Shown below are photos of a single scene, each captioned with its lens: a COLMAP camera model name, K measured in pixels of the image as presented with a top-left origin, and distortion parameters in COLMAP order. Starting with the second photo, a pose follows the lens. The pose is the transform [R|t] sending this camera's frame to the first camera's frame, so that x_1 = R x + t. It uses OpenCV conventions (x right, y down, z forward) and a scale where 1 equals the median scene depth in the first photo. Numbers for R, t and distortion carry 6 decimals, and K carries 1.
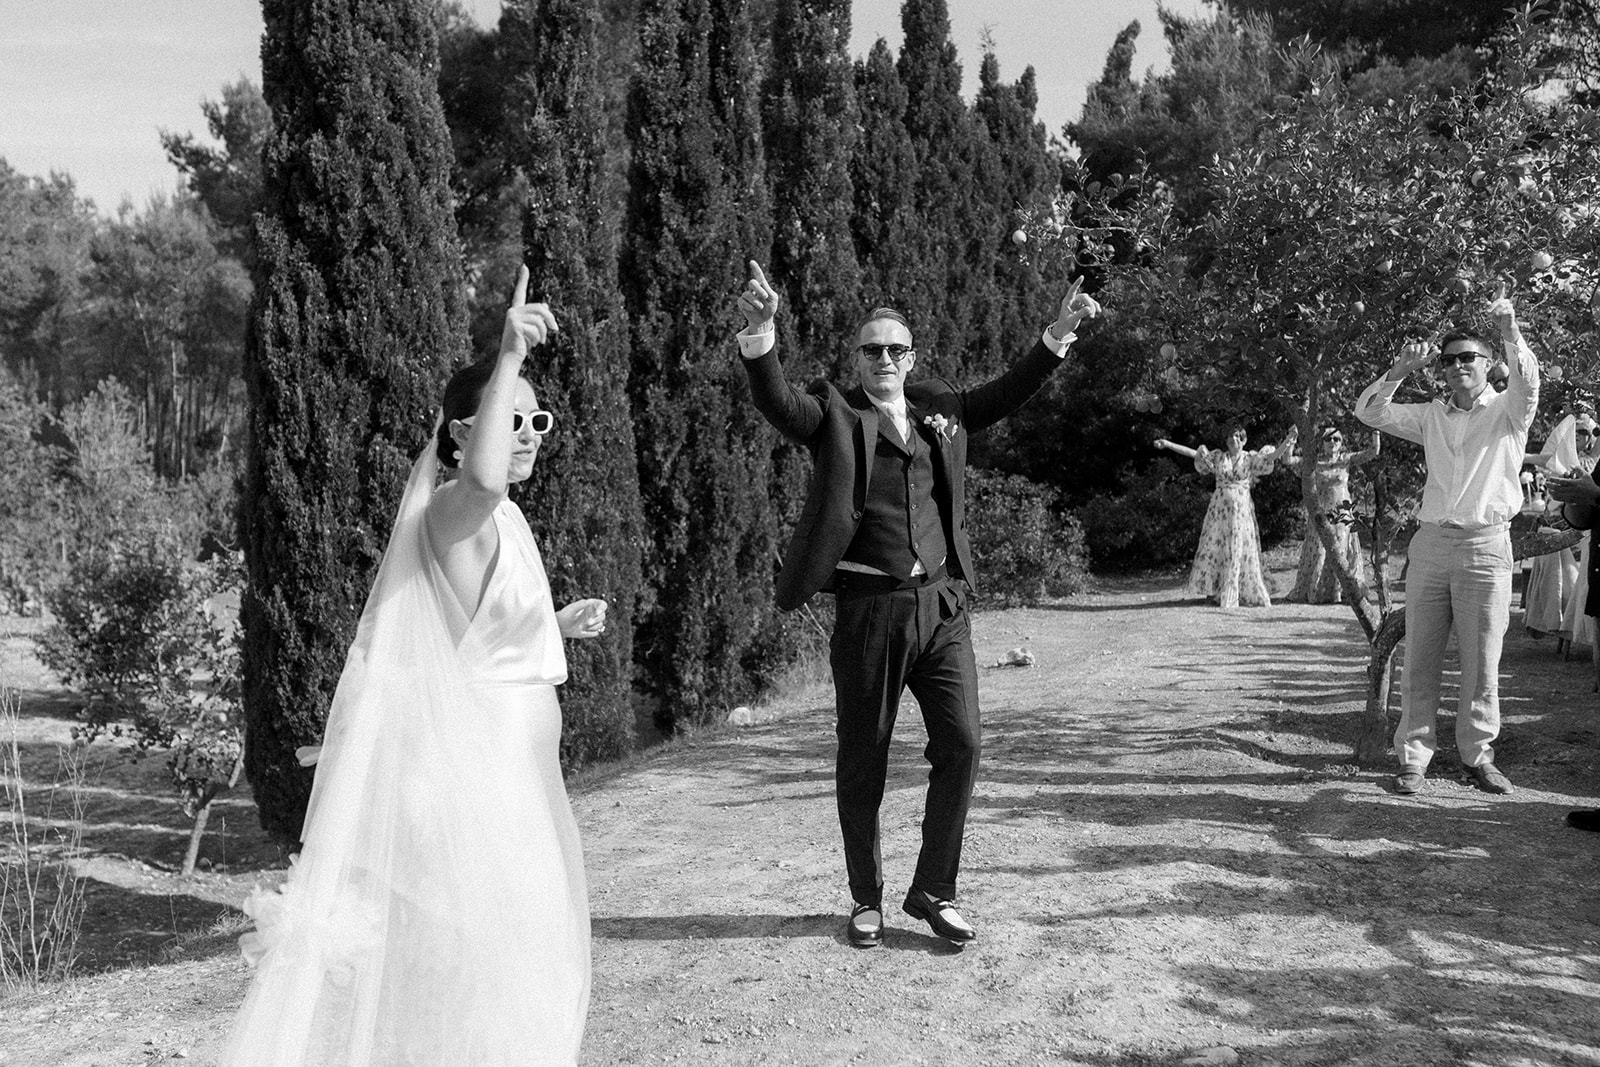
lens RADIAL K [[1588.0, 0, 804.5], [0, 1588.0, 533.8], [0, 0, 1]] dist [0.004230, 0.000000]
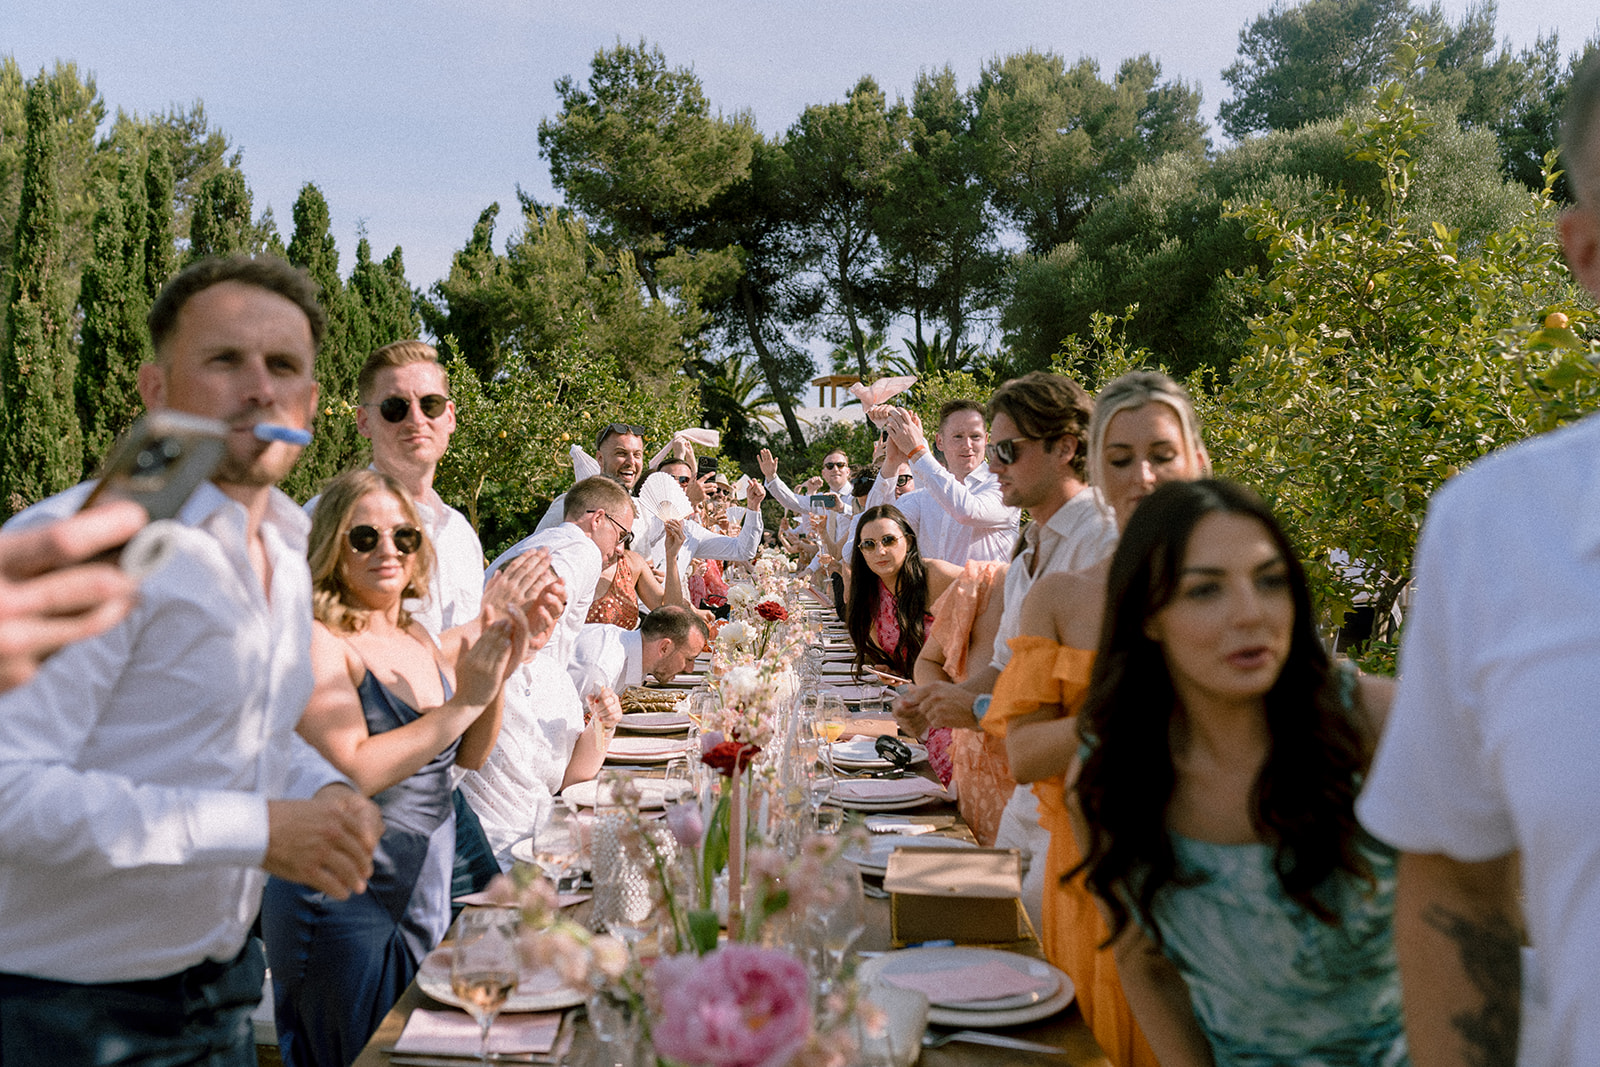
lens RADIAL K [[1588.0, 0, 802.8], [0, 1588.0, 516.2], [0, 0, 1]] dist [0.004230, 0.000000]
pose [[0.936969, 0.017344, 0.348981, 0.000417], [0.008995, 0.997239, -0.073713, 0.049318], [-0.349296, 0.072206, 0.934226, -0.553488]]
